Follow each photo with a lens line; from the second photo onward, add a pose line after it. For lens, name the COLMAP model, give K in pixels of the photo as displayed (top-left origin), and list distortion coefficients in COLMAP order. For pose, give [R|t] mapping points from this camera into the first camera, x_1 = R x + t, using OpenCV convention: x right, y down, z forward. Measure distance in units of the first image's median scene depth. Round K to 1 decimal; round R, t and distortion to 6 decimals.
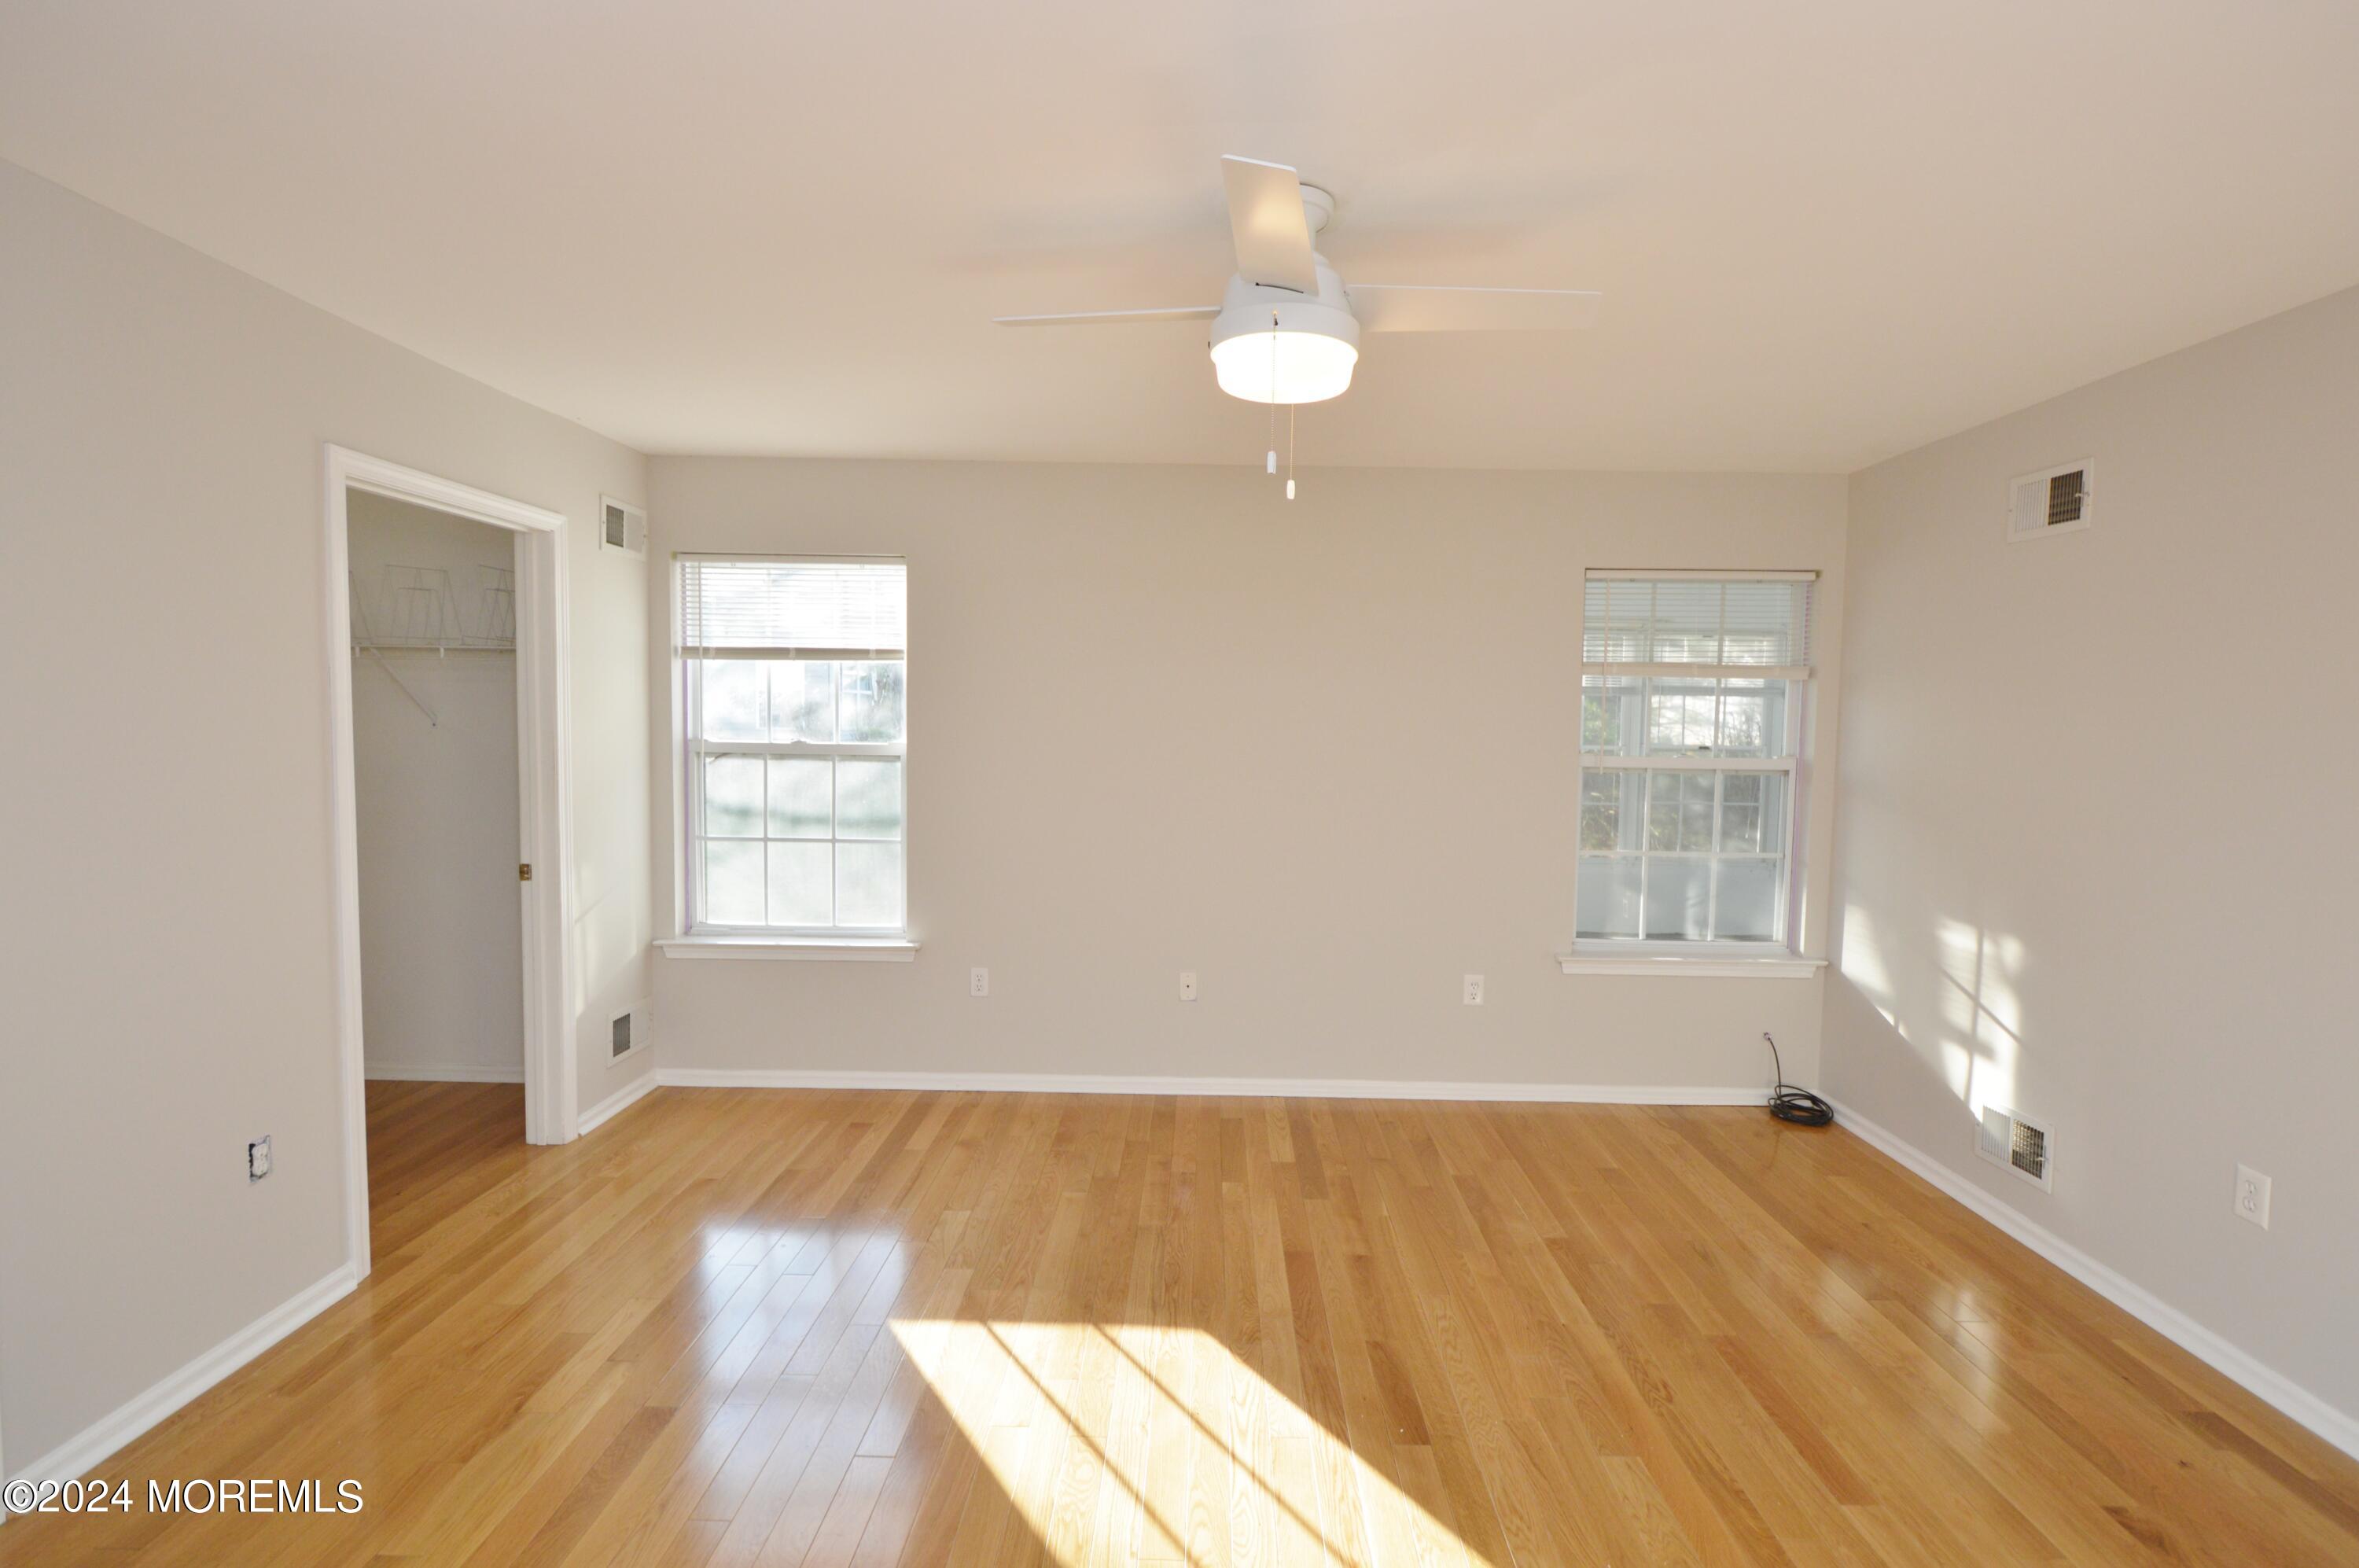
lens RADIAL K [[1037.4, 0, 1197.7], [0, 1037.4, 765.7], [0, 0, 1]] dist [0.011383, -0.010928]
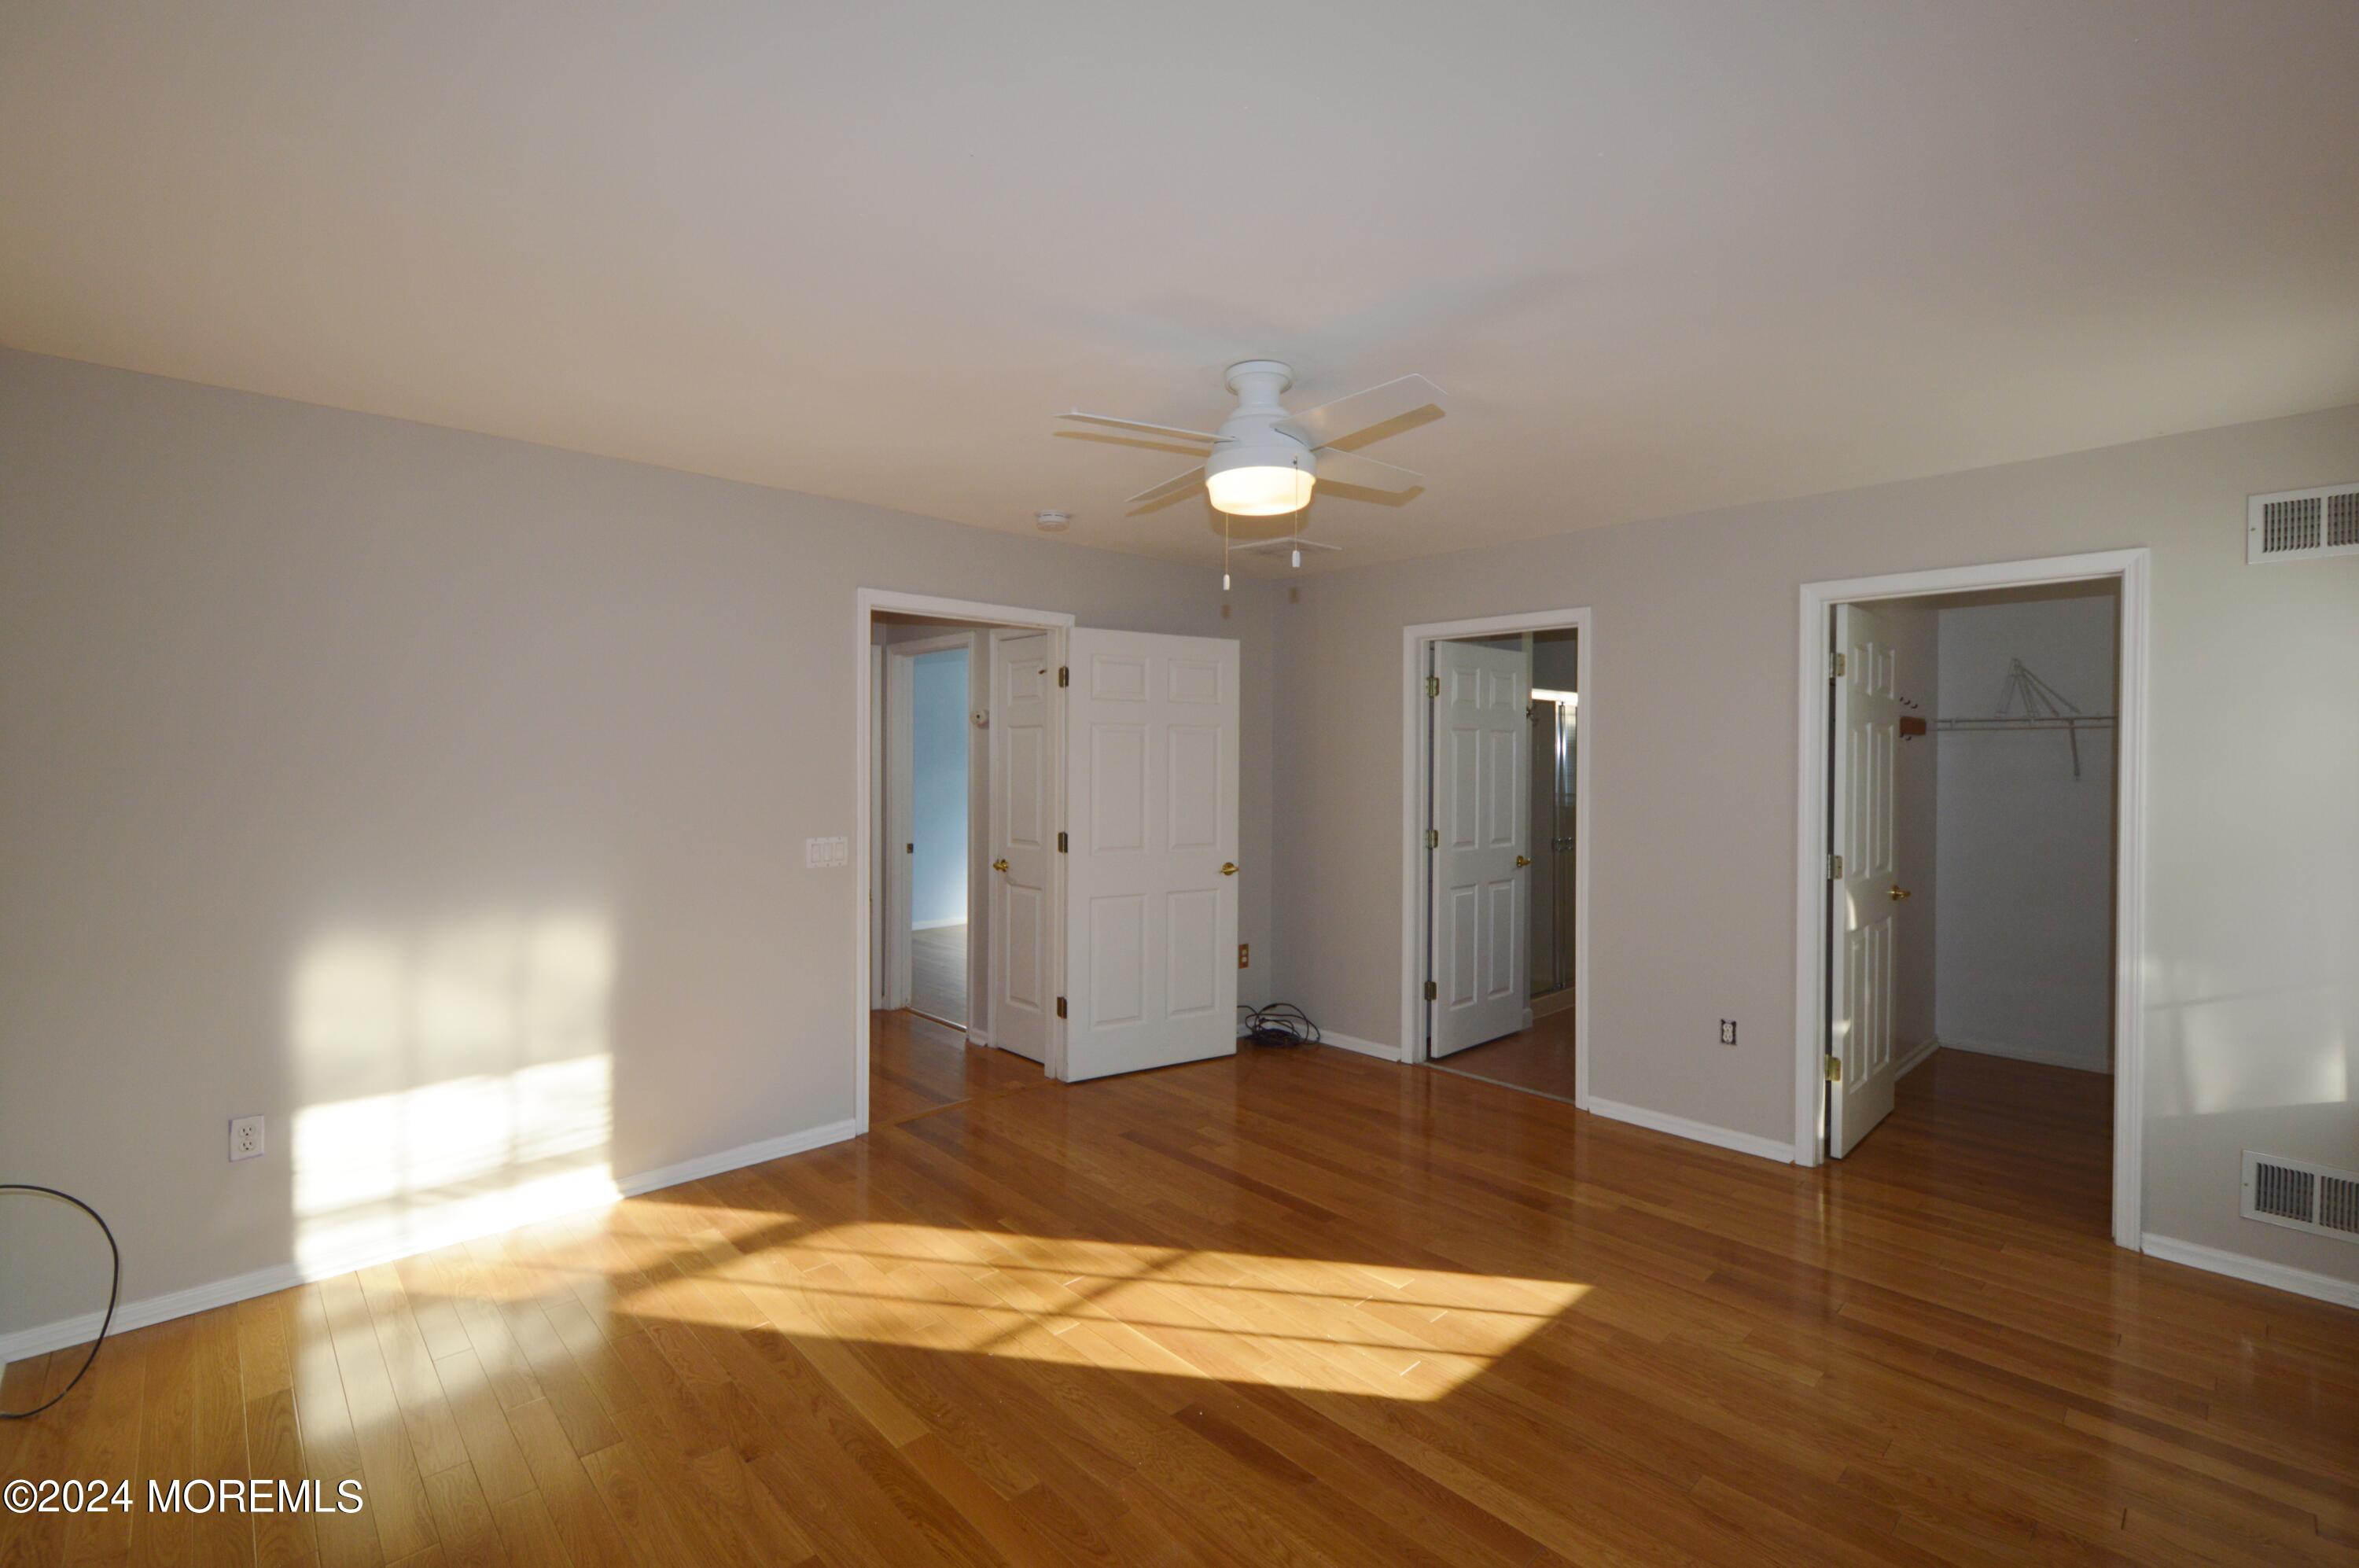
lens RADIAL K [[1037.4, 0, 1197.7], [0, 1037.4, 765.7], [0, 0, 1]] dist [0.011383, -0.010928]
pose [[-0.710671, -0.014493, -0.703376, 0.791215], [-0.054174, 0.997947, 0.034174, -0.050159], [0.701436, 0.062392, -0.709996, 1.414032]]
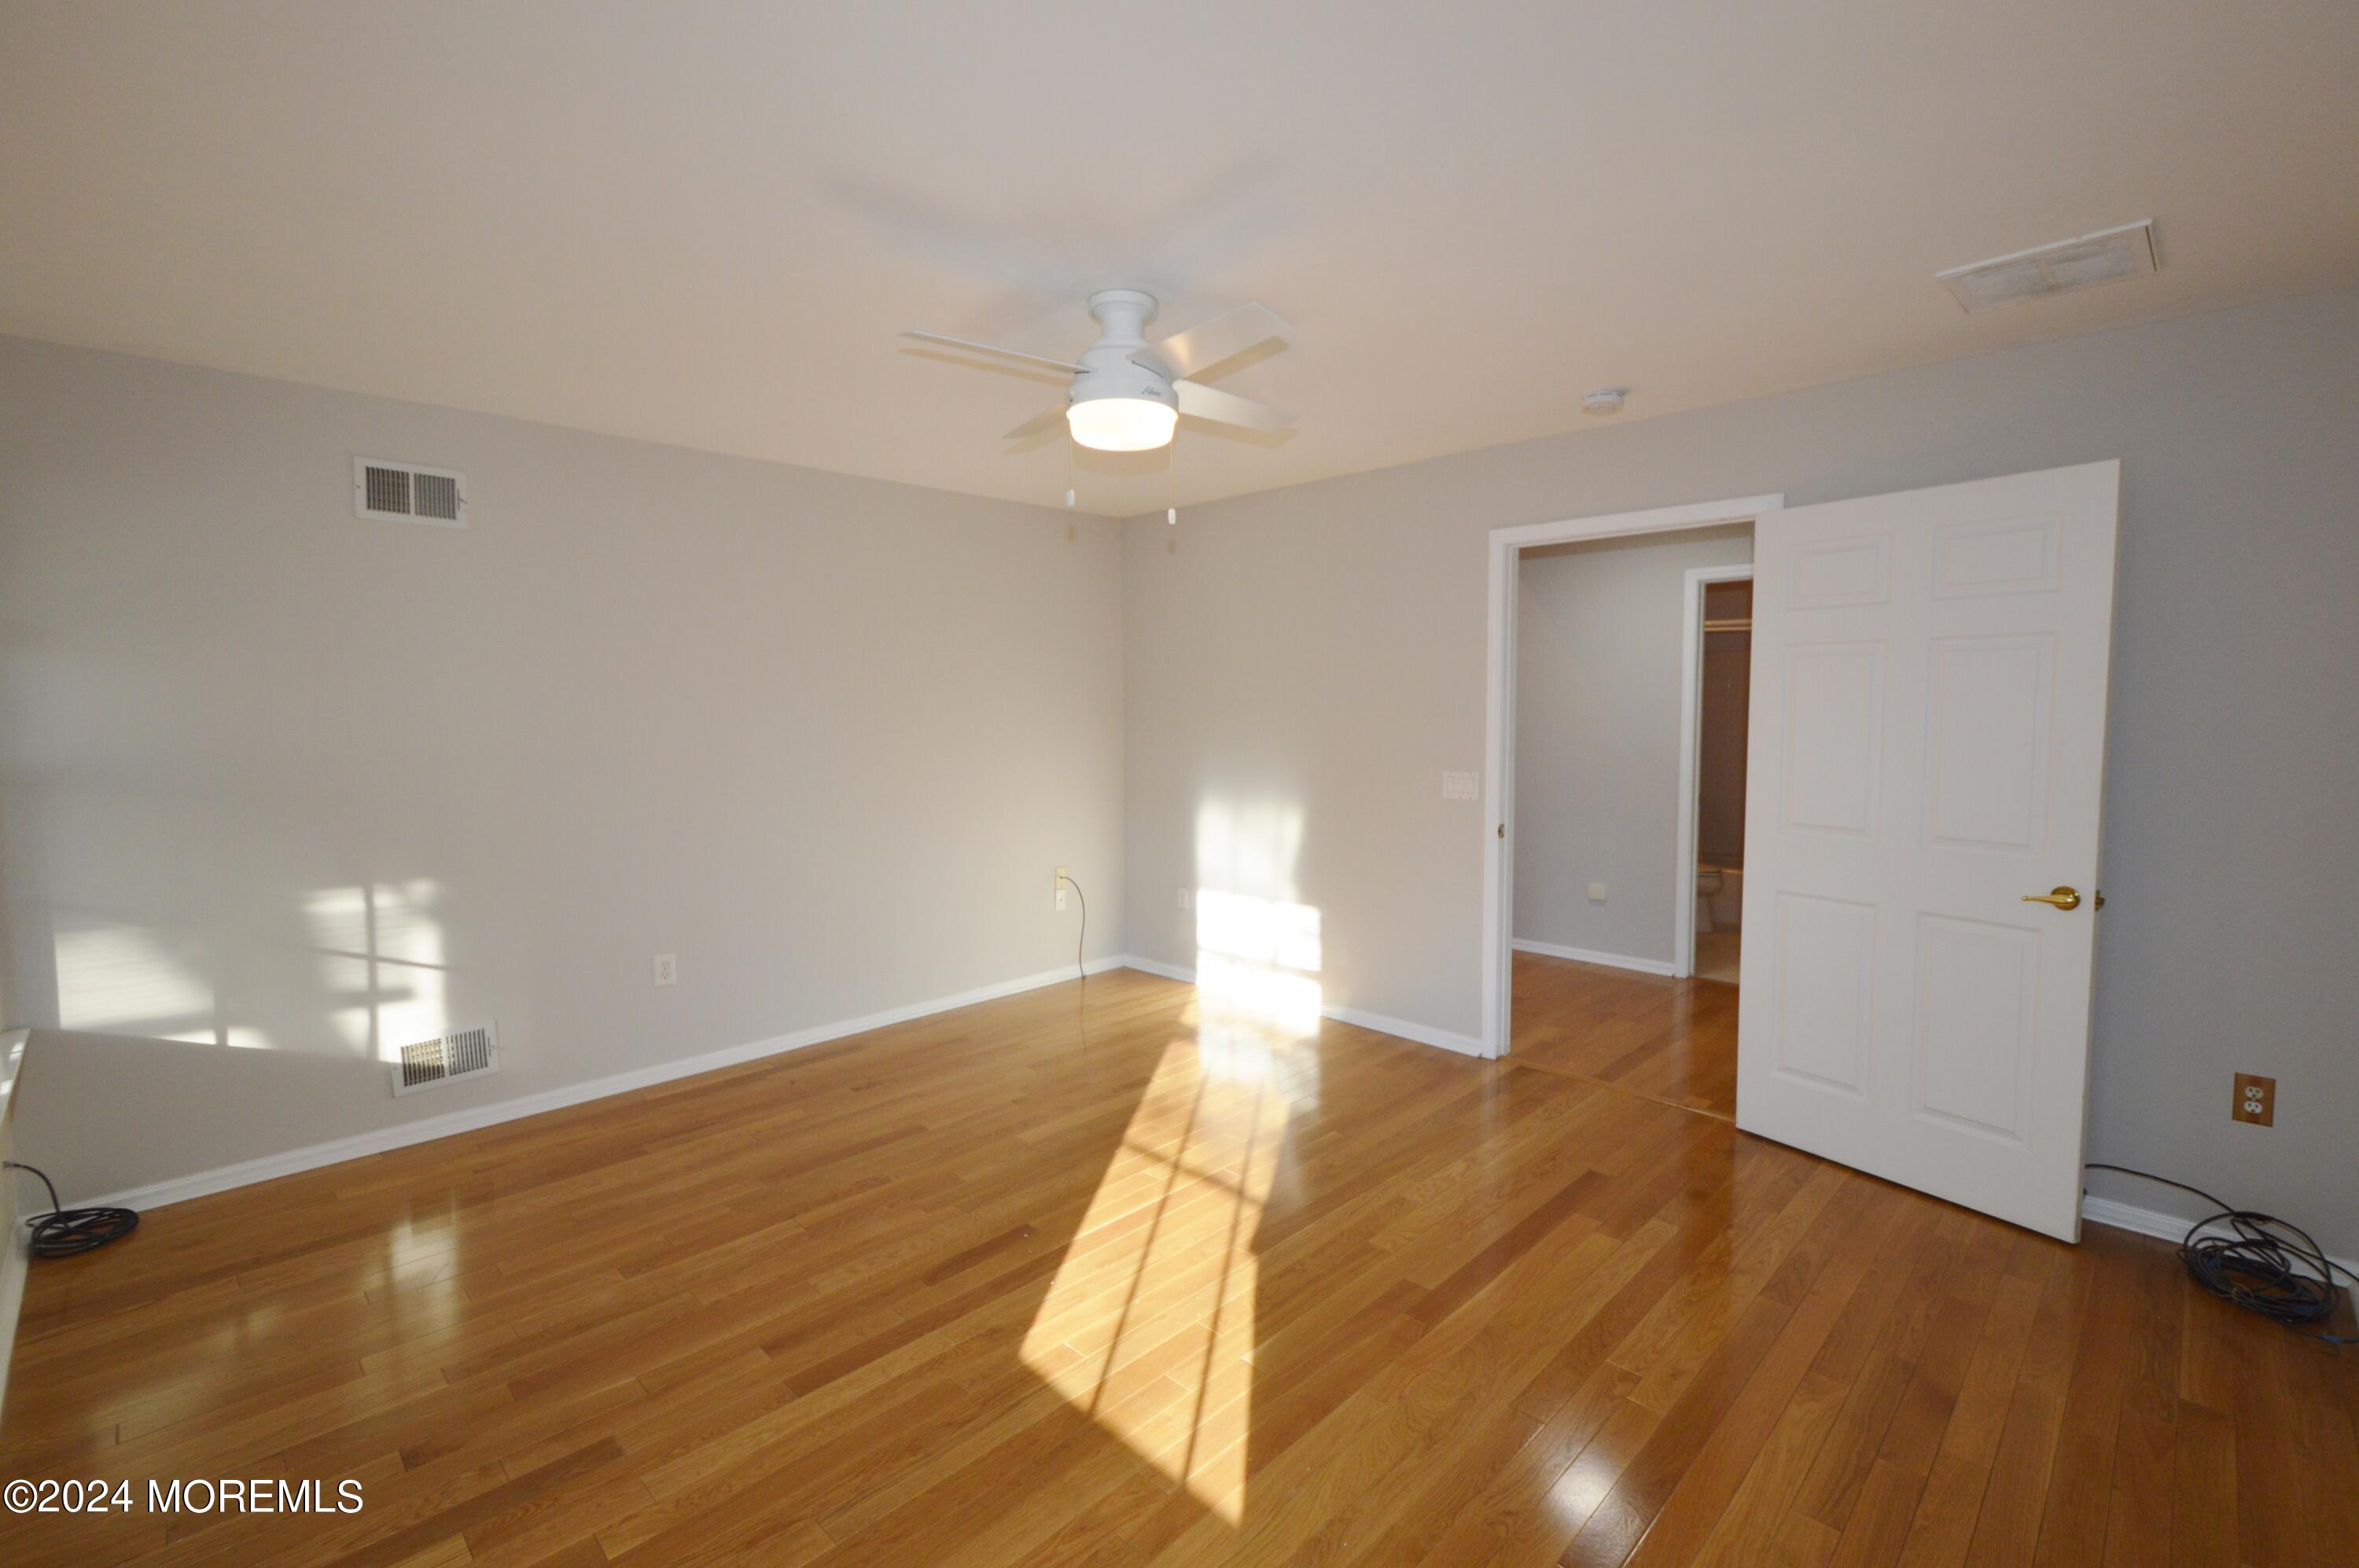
lens RADIAL K [[1037.4, 0, 1197.7], [0, 1037.4, 765.7], [0, 0, 1]] dist [0.011383, -0.010928]
pose [[-0.723886, -0.056553, 0.687598, -0.674365], [0.028455, 0.993340, 0.111655, -0.067887], [-0.689332, 0.100391, -0.717455, 1.425599]]
